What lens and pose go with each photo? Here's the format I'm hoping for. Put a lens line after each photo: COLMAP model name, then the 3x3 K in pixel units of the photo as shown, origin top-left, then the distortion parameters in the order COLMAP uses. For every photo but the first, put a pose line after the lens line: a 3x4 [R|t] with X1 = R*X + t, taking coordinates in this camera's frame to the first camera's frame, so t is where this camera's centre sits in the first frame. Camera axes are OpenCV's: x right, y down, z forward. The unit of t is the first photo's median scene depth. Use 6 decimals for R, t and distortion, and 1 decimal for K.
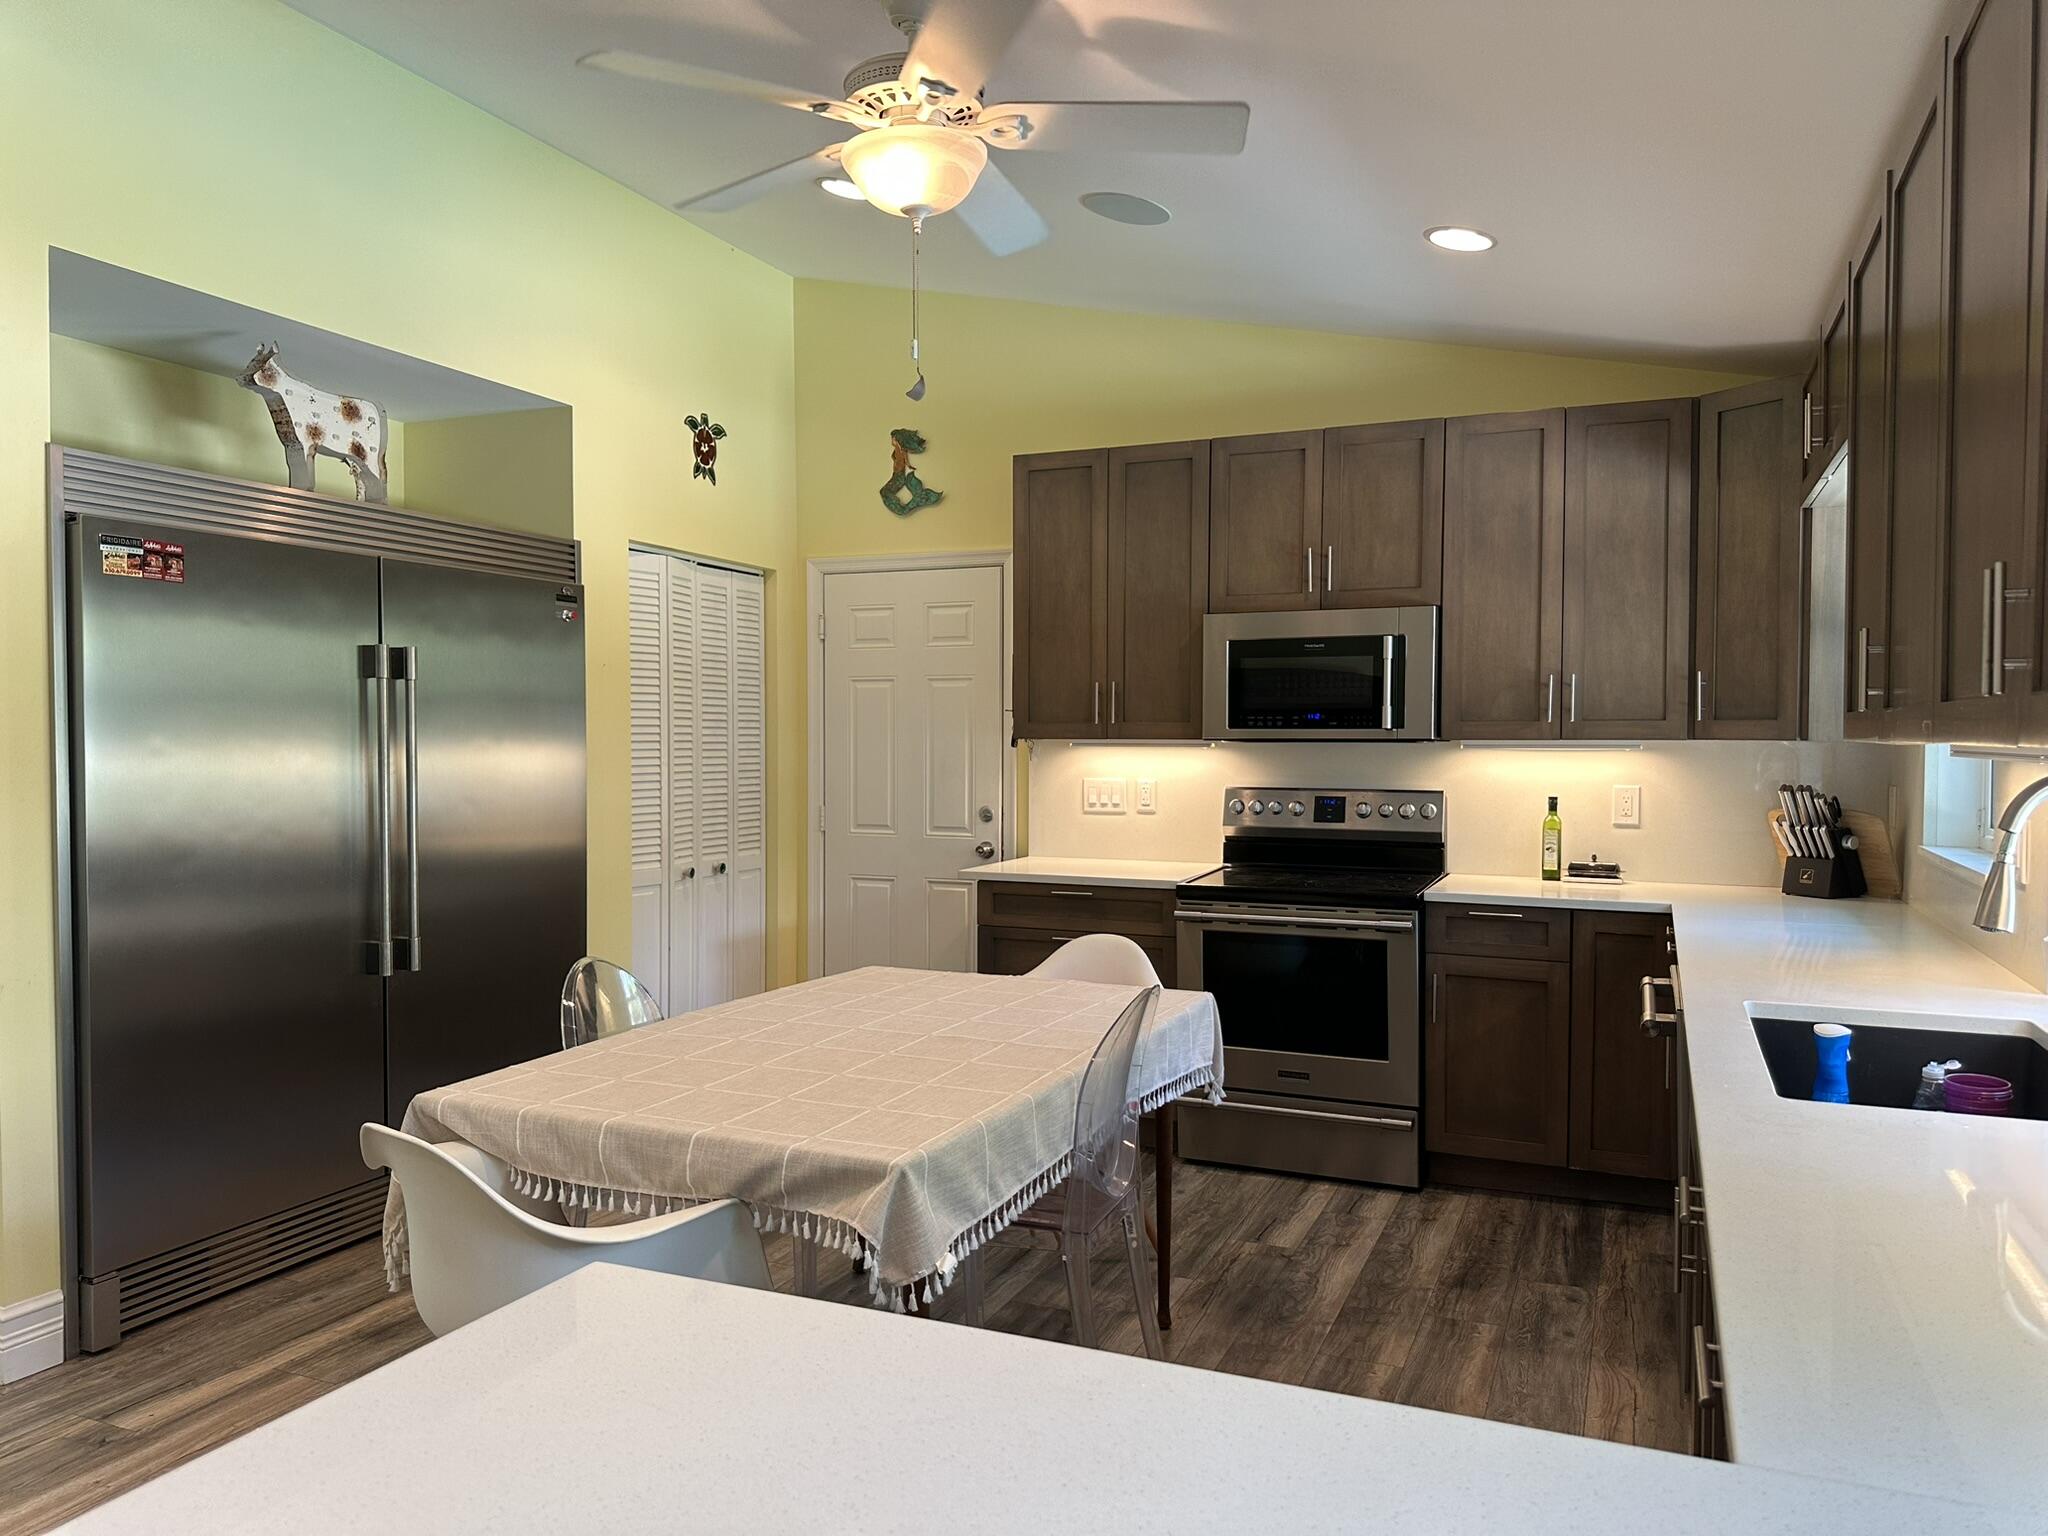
lens RADIAL K [[1450.2, 0, 1026.1], [0, 1450.2, 771.7], [0, 0, 1]] dist [0.036247, -0.025309]
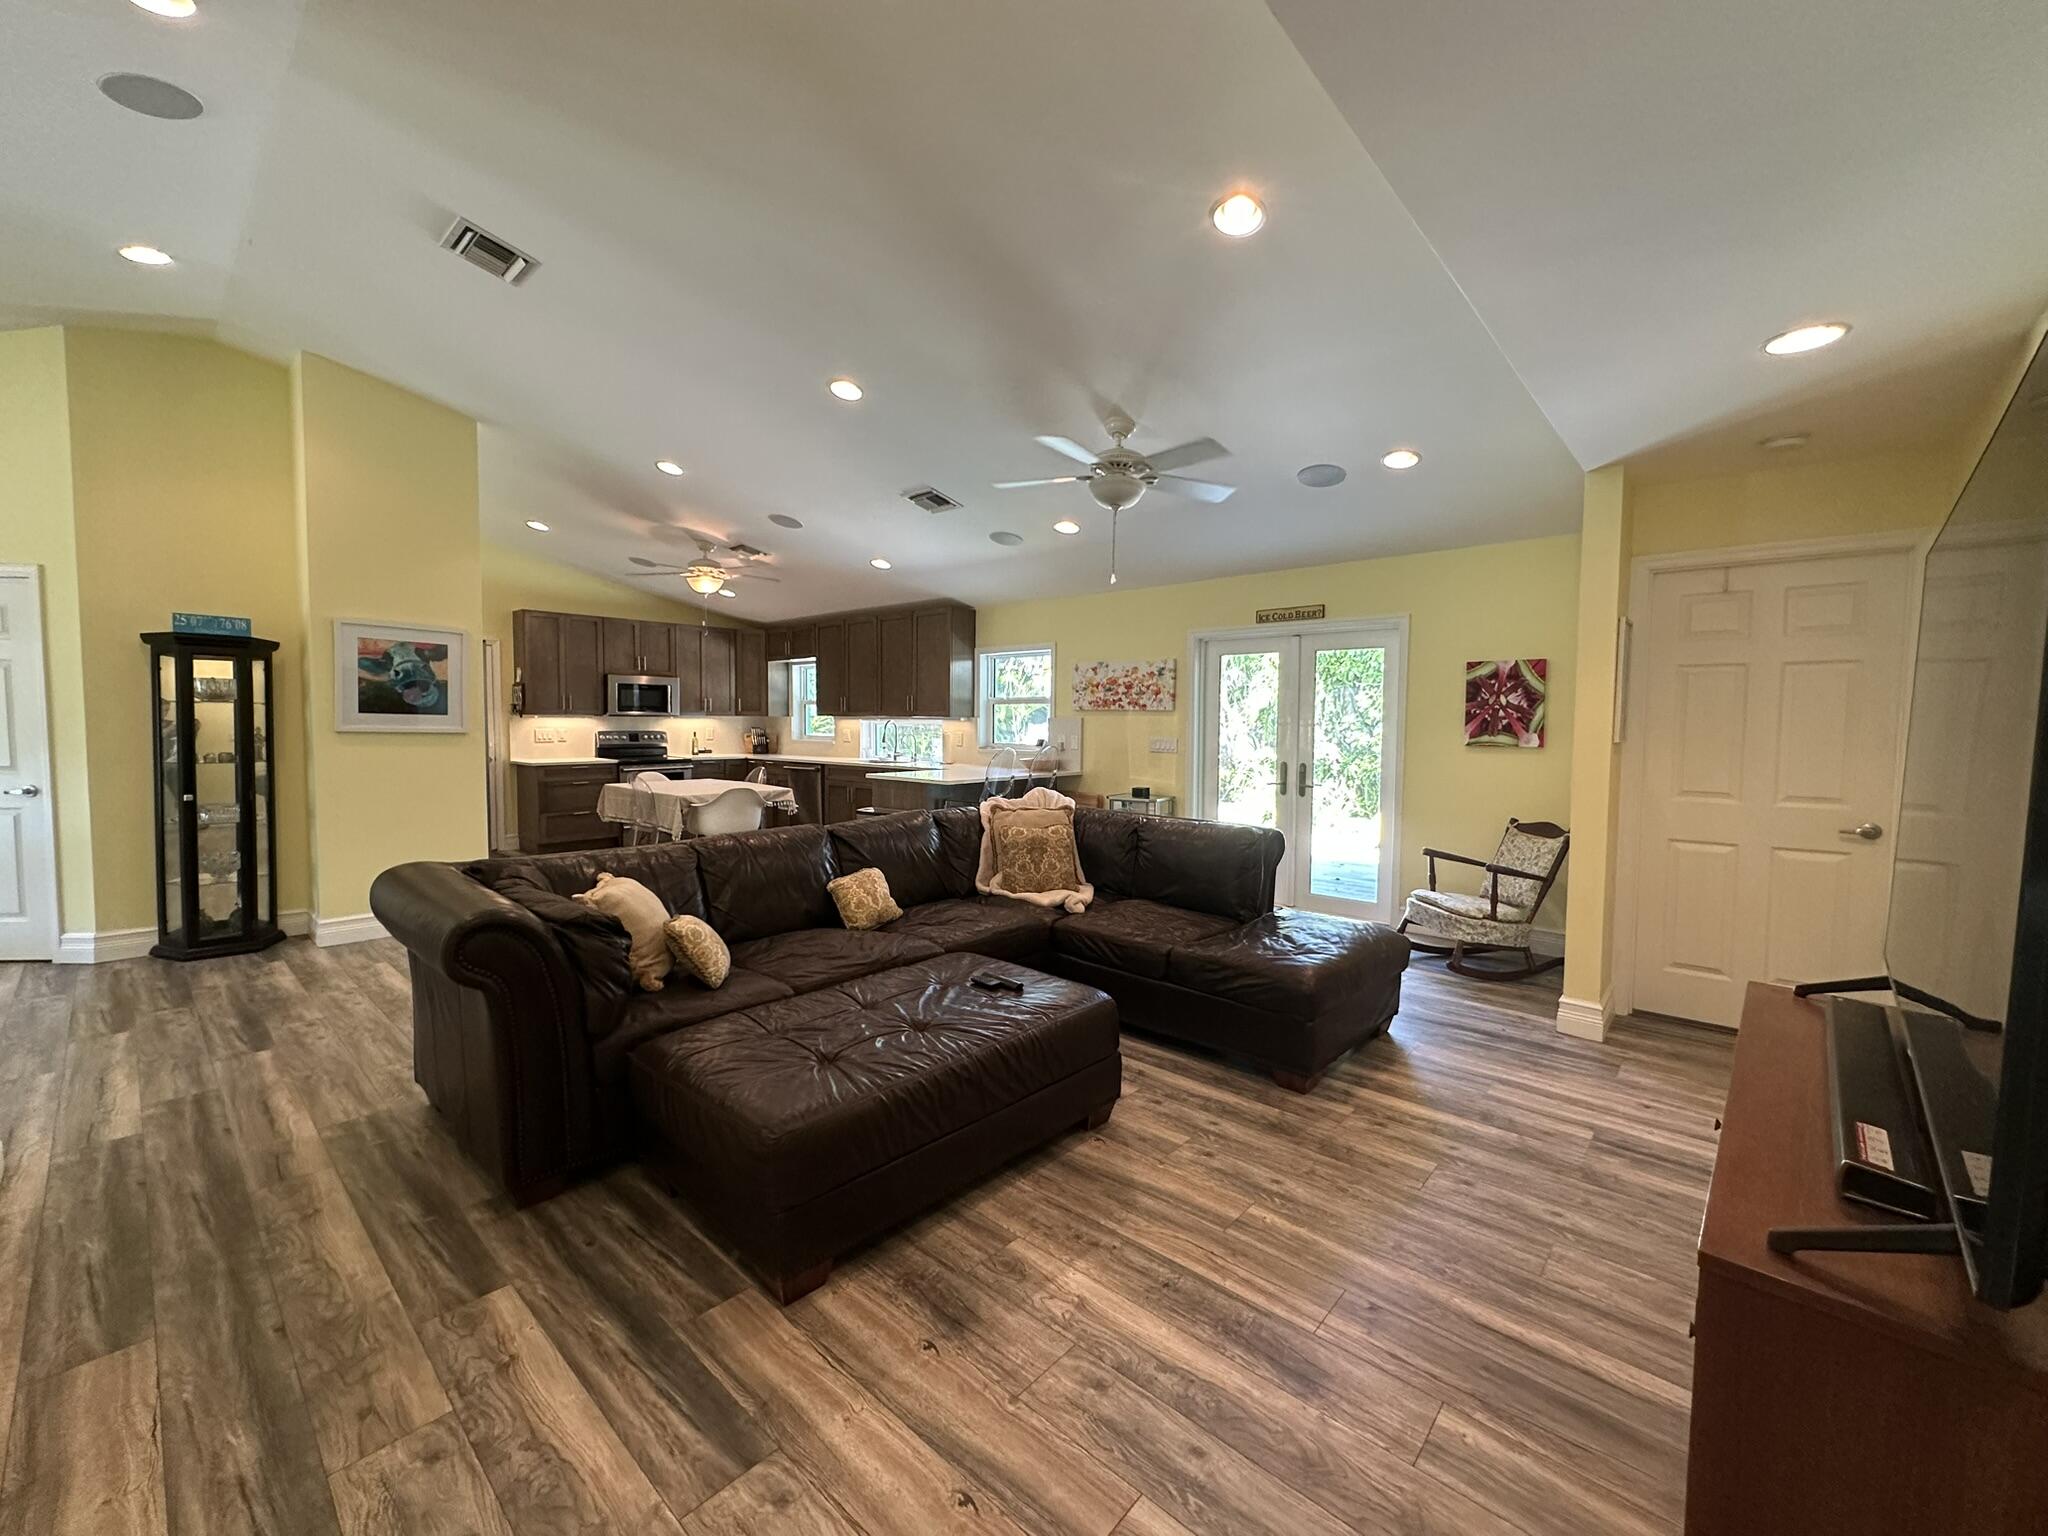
lens RADIAL K [[816.4, 0, 1034.3], [0, 816.4, 756.7], [0, 0, 1]] dist [0.000669, 0.000725]
pose [[0.320691, -0.045871, 0.946073, -1.227969], [0.020682, 0.998928, 0.041423, 0.012443], [-0.946958, 0.006283, 0.321296, -0.419746]]
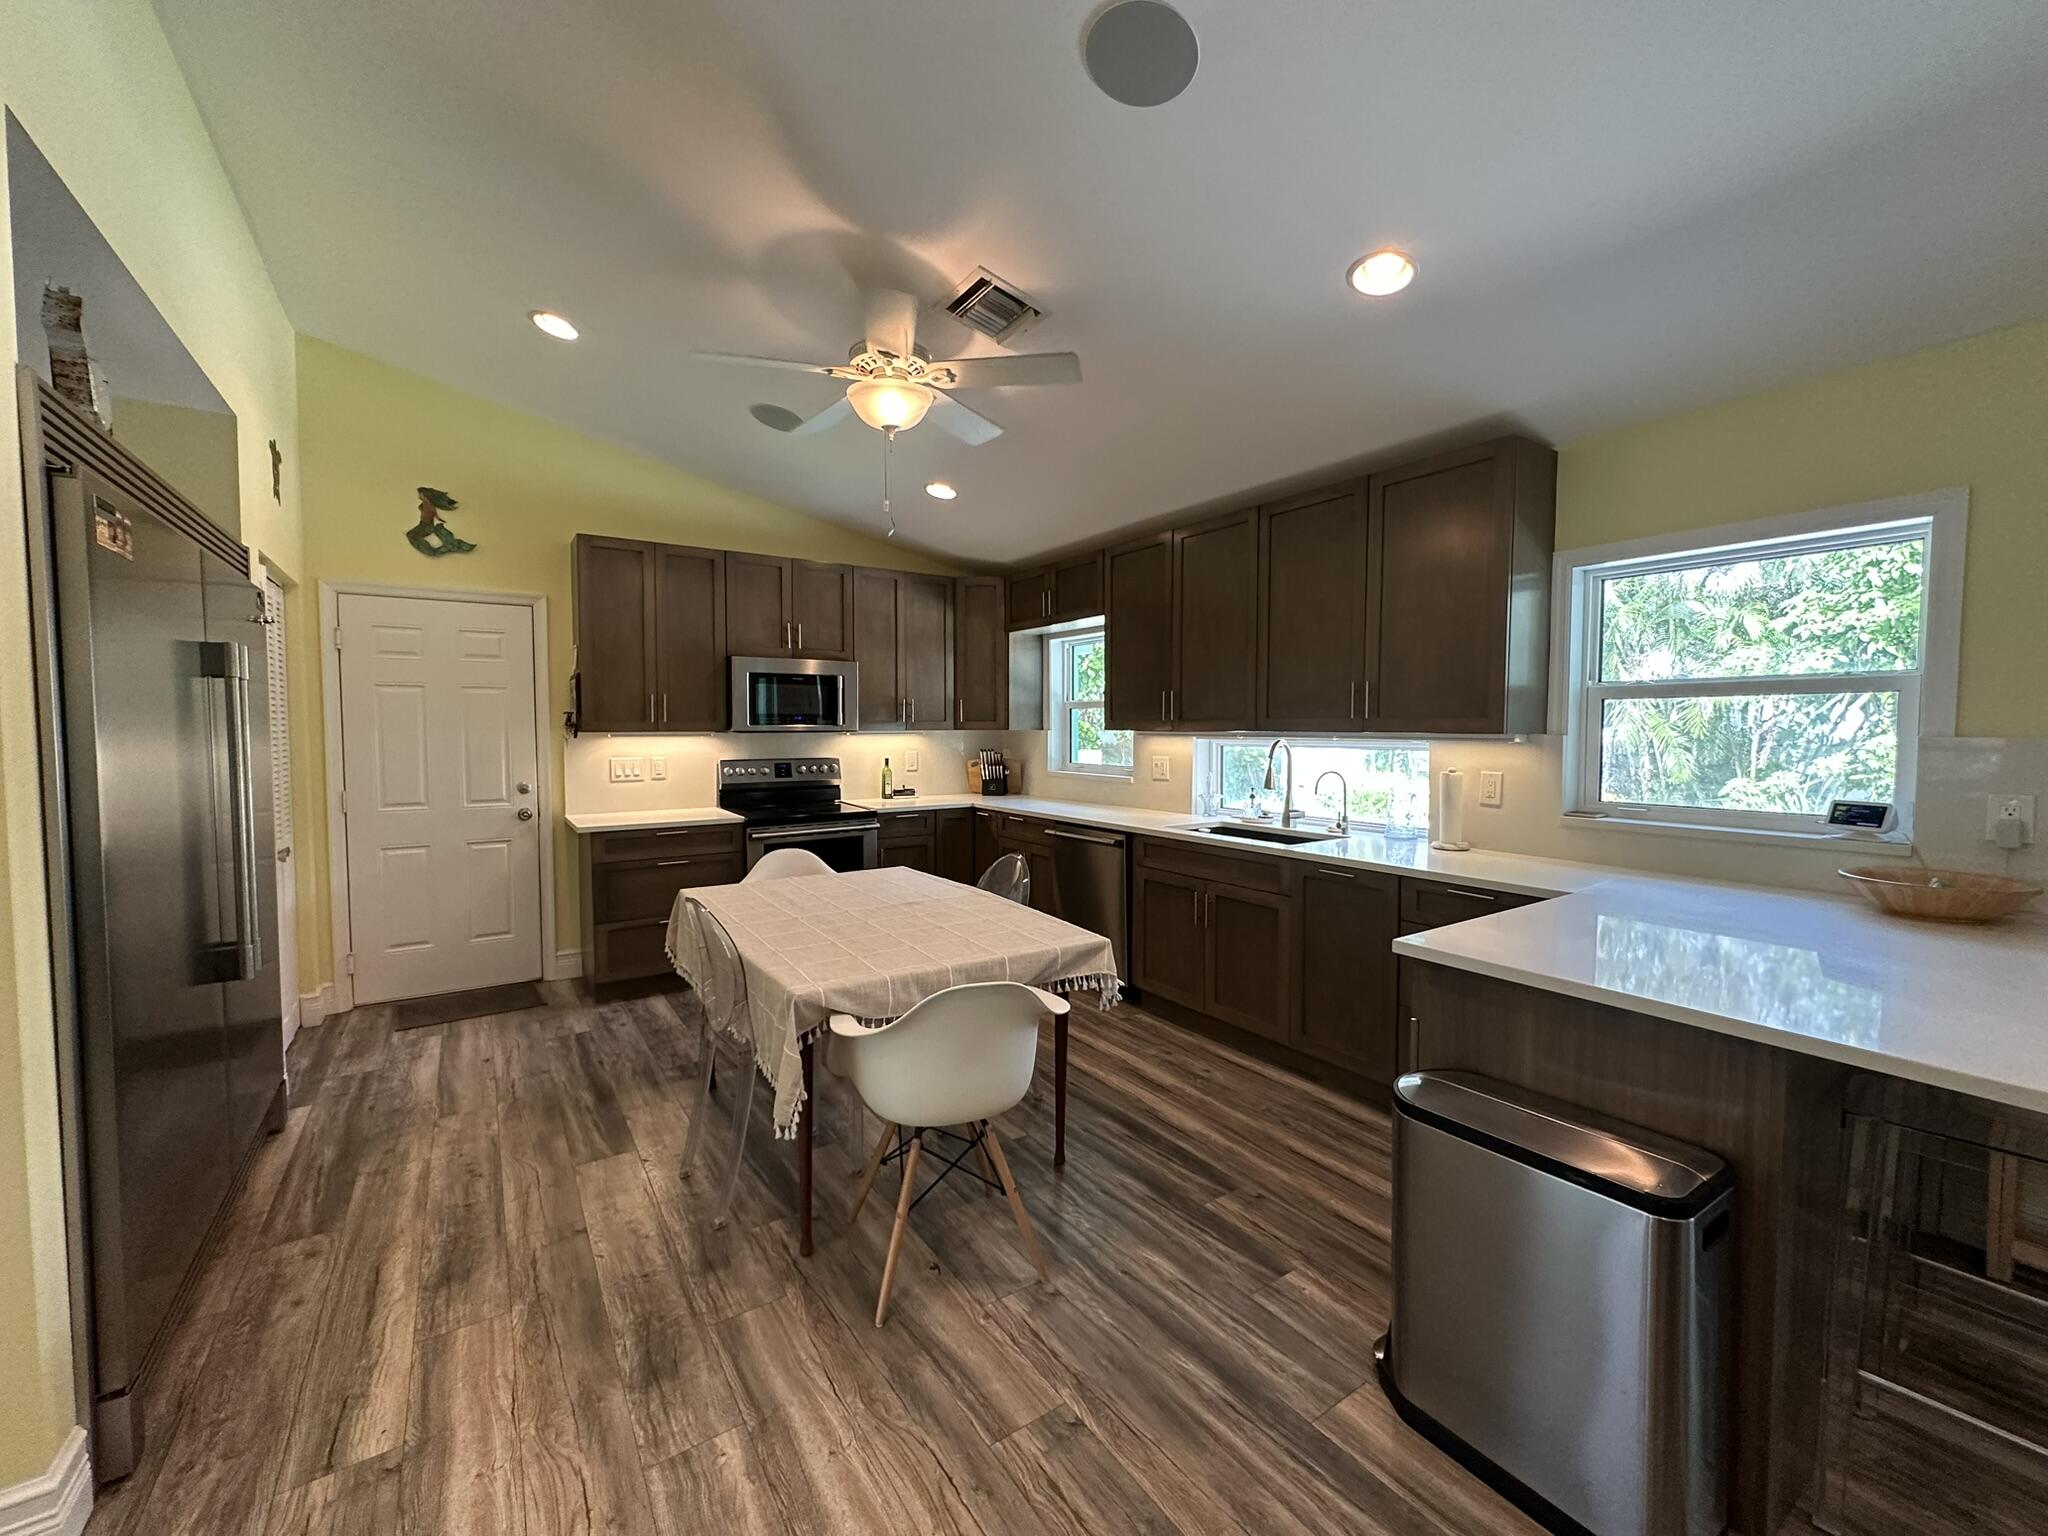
lens RADIAL K [[816.4, 0, 1044.9], [0, 816.4, 769.3], [0, 0, 1]] dist [0.000669, 0.000725]
pose [[0.528733, -0.048874, 0.847380, -0.476090], [0.024598, 0.998804, 0.042259, -0.009927], [-0.848432, -0.001500, 0.529302, 0.197375]]
